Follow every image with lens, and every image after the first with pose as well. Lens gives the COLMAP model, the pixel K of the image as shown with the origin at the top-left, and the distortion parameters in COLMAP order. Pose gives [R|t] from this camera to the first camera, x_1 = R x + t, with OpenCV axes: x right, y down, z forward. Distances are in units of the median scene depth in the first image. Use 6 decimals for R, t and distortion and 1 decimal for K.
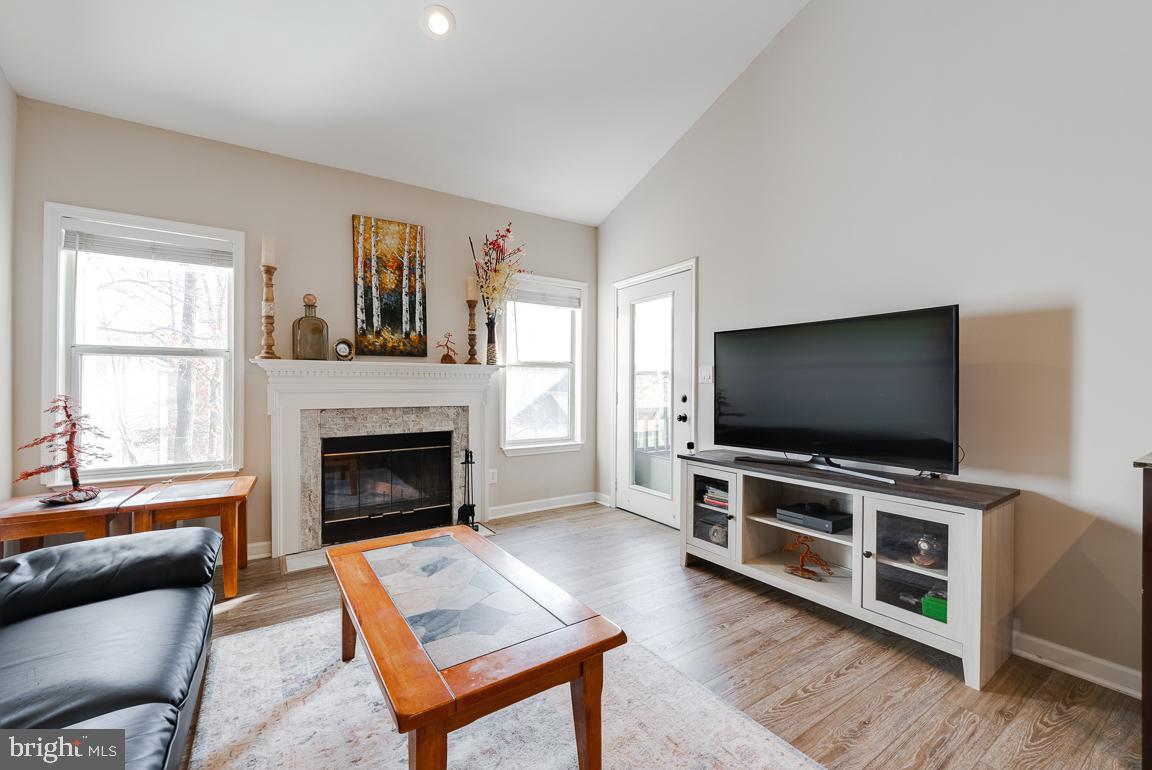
lens RADIAL K [[464.5, 0, 540.7], [0, 464.5, 387.5], [0, 0, 1]] dist [0.000834, -0.000012]
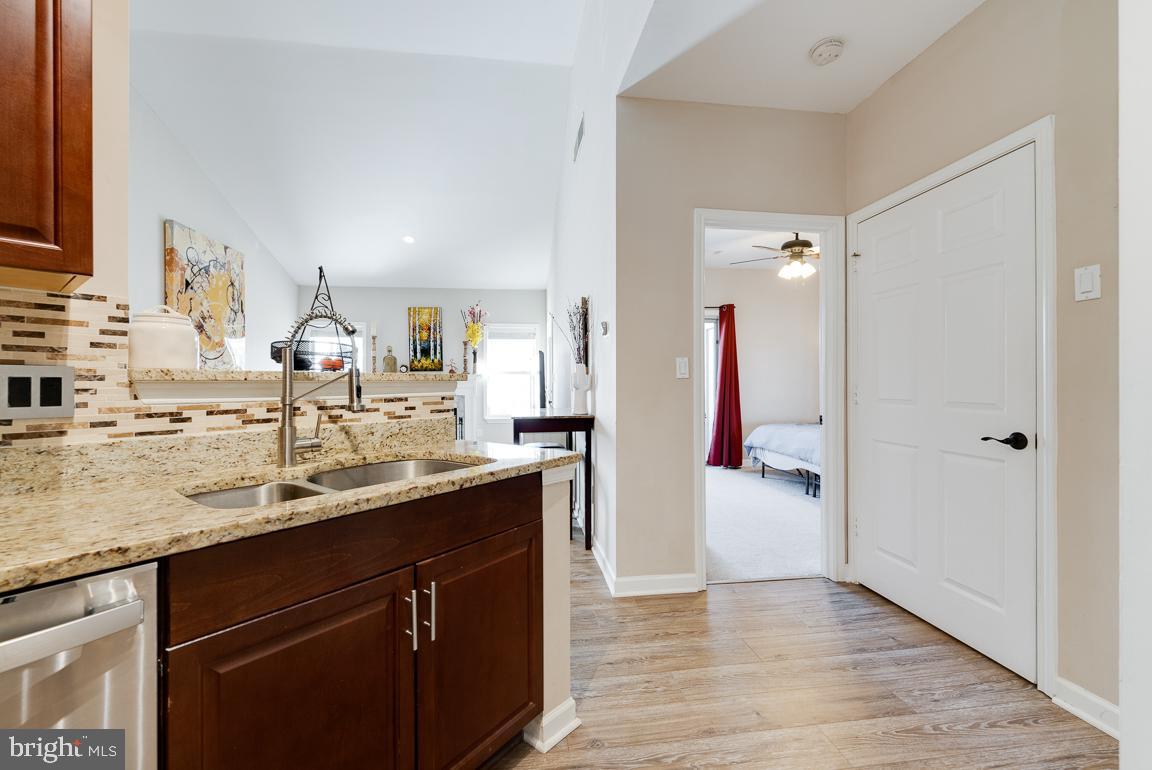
lens RADIAL K [[470.0, 0, 550.6], [0, 470.0, 382.1], [0, 0, 1]] dist [-0.000630, -0.000173]
pose [[0.894995, -0.009565, -0.445974, 1.151386], [0.005635, 0.999933, -0.010137, 0.006290], [0.446040, 0.006560, 0.894989, -0.664511]]
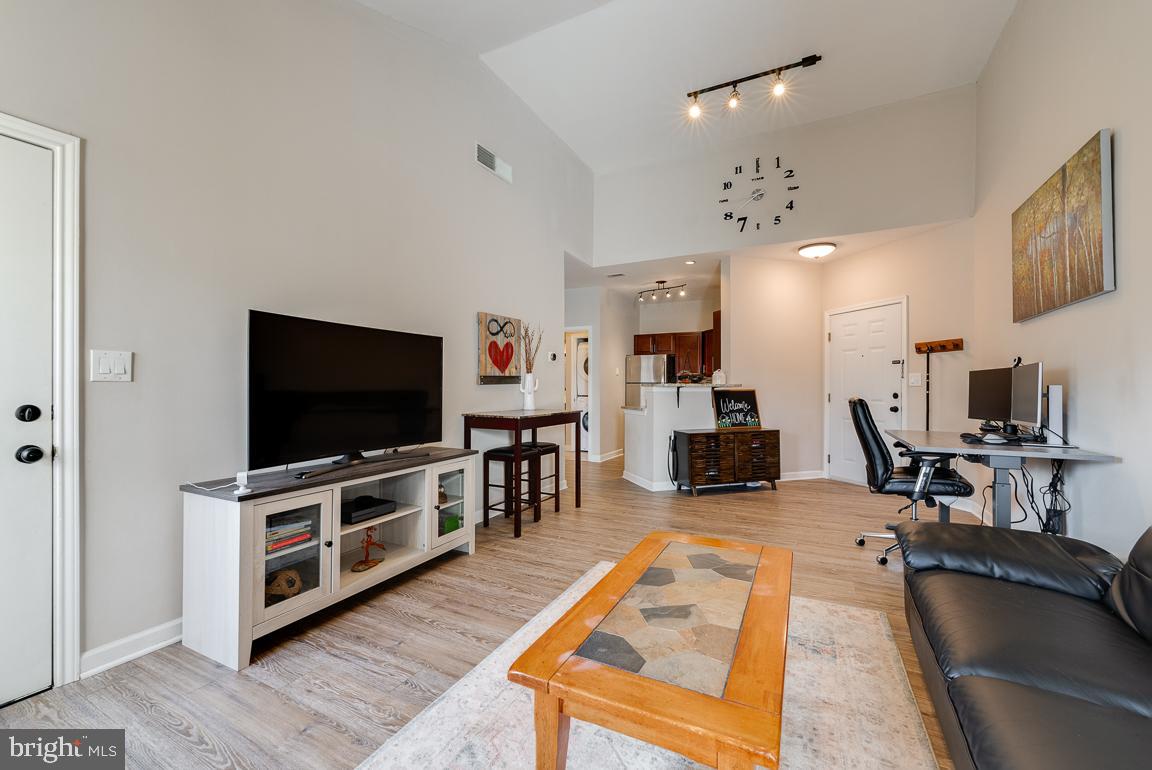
lens RADIAL K [[448.0, 0, 614.0], [0, 448.0, 388.9], [0, 0, 1]] dist [0.001719, 0.000084]
pose [[-0.572414, -0.006856, 0.819936, -0.415296], [0.000627, 0.999961, 0.008799, -0.006000], [-0.819965, 0.005551, -0.572387, 0.786781]]
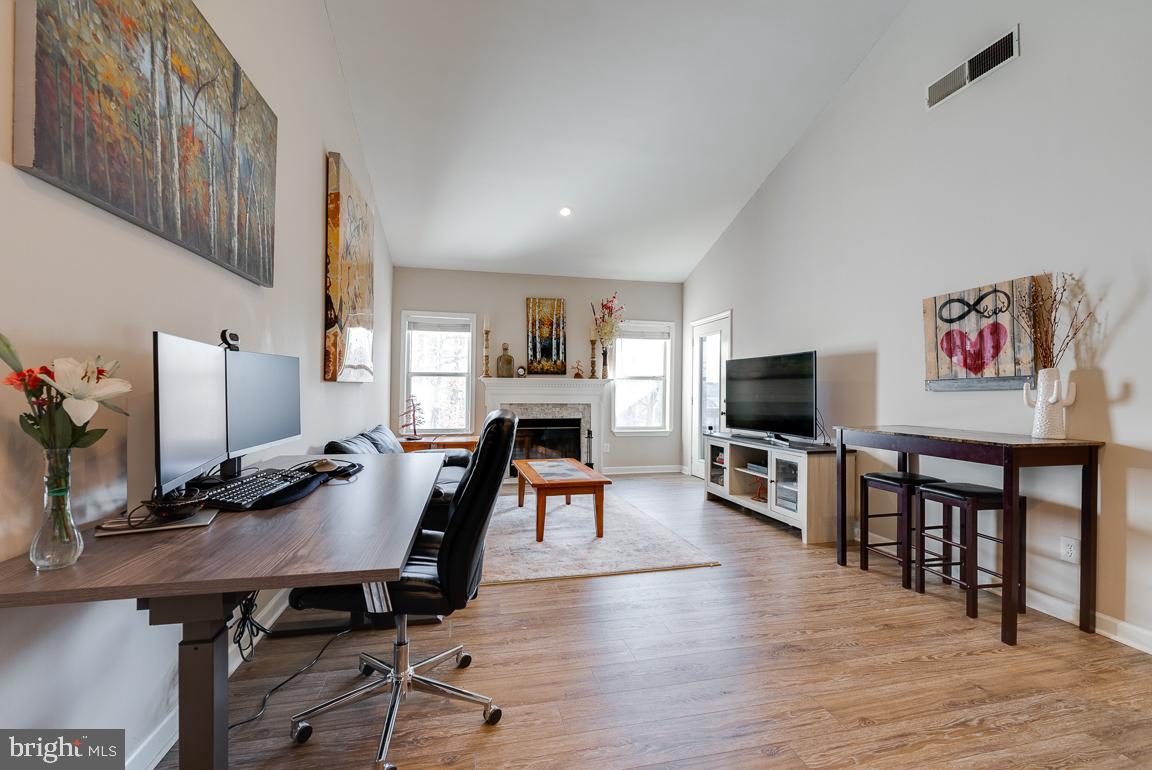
lens RADIAL K [[464.5, 0, 540.7], [0, 464.5, 387.5], [0, 0, 1]] dist [0.000834, -0.000012]
pose [[0.932864, 0.002863, -0.360217, 0.299854], [-0.007198, 0.999917, -0.010693, 0.000795], [0.360156, 0.012568, 0.932807, -0.666163]]
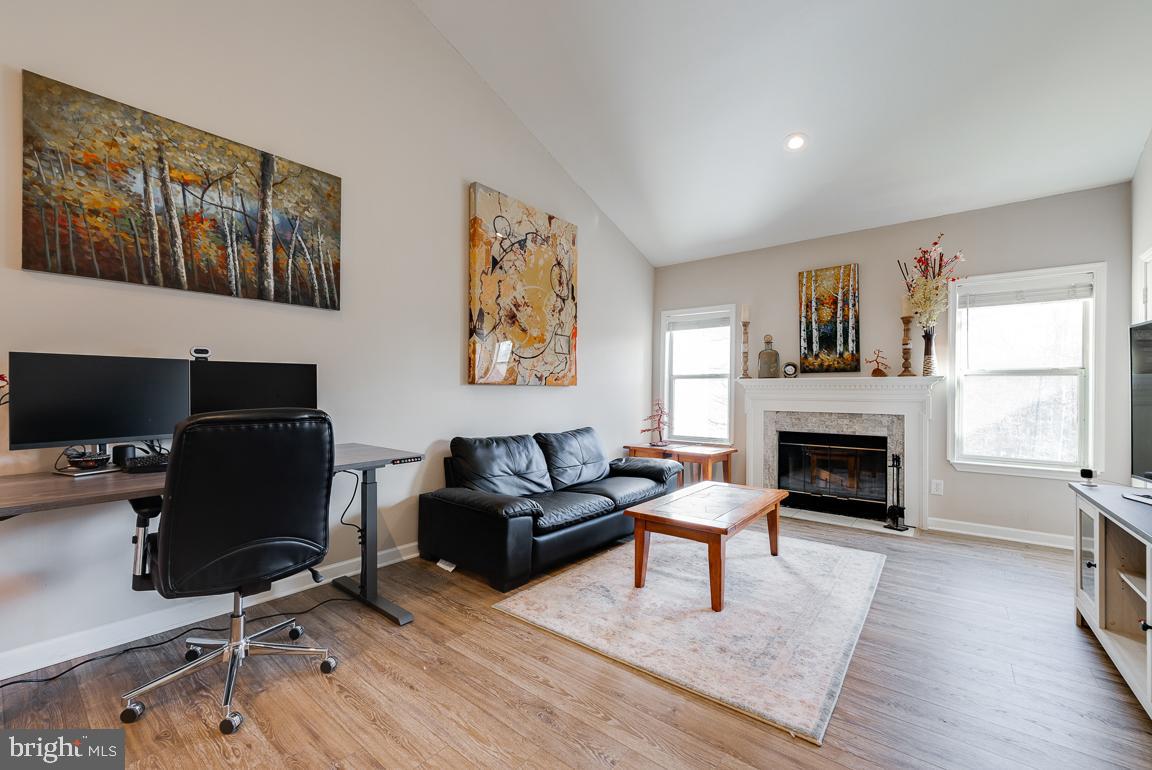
lens RADIAL K [[455.2, 0, 589.9], [0, 455.2, 387.7], [0, 0, 1]] dist [0.000126, -0.000237]
pose [[0.345649, -0.010464, -0.938306, 0.637841], [-0.012408, 0.999799, -0.015721, 0.001937], [0.938282, 0.017077, 0.345450, -0.050296]]
